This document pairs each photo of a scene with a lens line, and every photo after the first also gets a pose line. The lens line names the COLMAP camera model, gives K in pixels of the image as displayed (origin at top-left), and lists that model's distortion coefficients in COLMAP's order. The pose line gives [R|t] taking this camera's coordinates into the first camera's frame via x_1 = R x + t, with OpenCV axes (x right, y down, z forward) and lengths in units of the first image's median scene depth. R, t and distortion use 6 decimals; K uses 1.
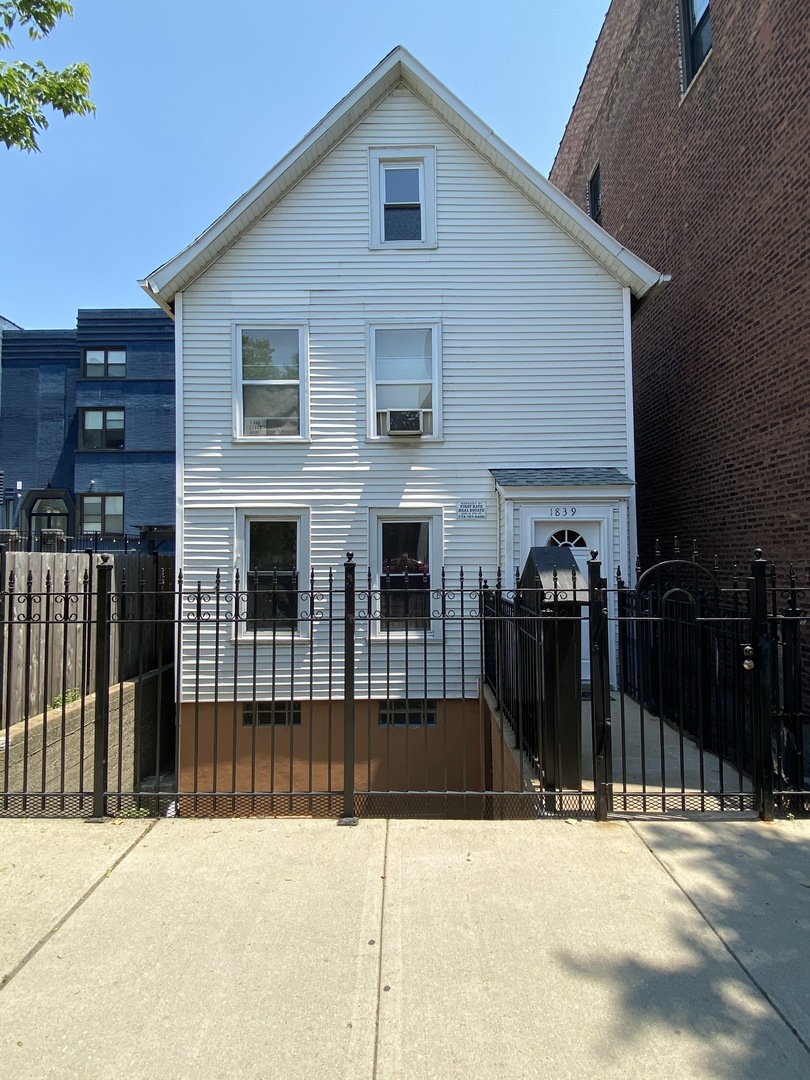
lens RADIAL K [[535.2, 0, 408.6], [0, 535.2, 541.3], [0, 0, 1]] dist [0.000567, 0.000055]
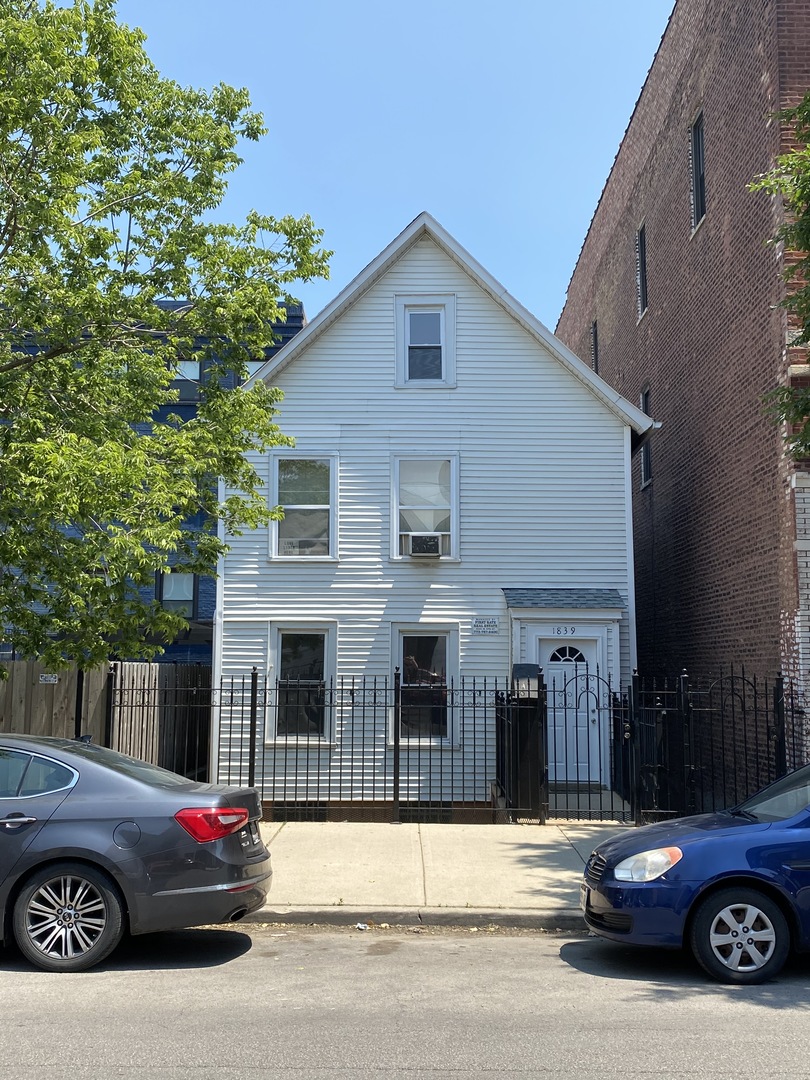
lens RADIAL K [[1146.8, 0, 405.0], [0, 1146.8, 540.0], [0, 0, 1]] dist [0.107271, -0.005281]
pose [[0.999916, 0.012139, -0.004439, -0.038008], [-0.012443, 0.996997, -0.076434, -0.051668], [0.003498, 0.076483, 0.997065, -1.343513]]
